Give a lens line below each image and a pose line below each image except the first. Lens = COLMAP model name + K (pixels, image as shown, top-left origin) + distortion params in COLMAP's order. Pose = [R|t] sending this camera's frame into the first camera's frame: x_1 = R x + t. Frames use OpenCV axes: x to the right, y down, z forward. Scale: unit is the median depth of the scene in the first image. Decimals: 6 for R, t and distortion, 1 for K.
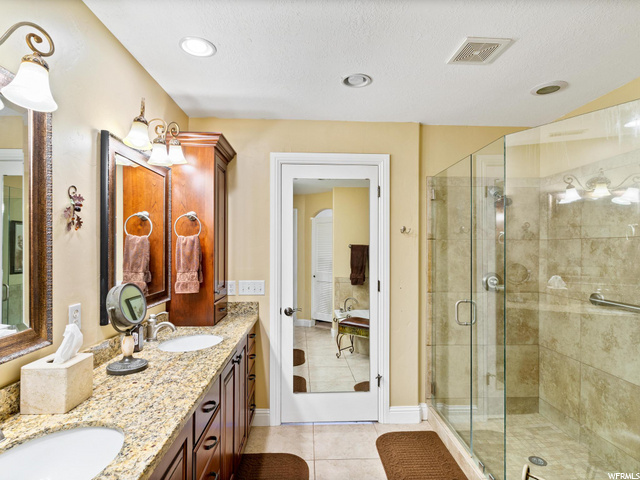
lens RADIAL K [[349.3, 0, 320.4], [0, 349.3, 244.0], [0, 0, 1]] dist [0.000564, 0.001537]
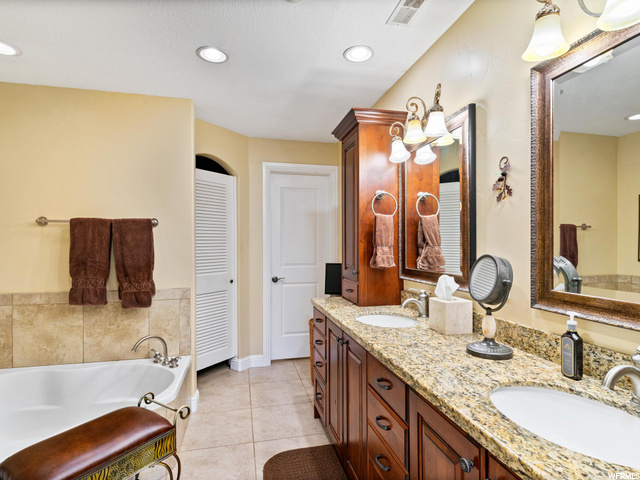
lens RADIAL K [[349.3, 0, 320.6], [0, 349.3, 241.0], [0, 0, 1]] dist [0.000564, 0.001537]
pose [[-0.980138, -0.000574, -0.198316, 0.035263], [0.001235, 0.999959, -0.009002, 0.092219], [0.198313, -0.009068, -0.980097, 1.924745]]
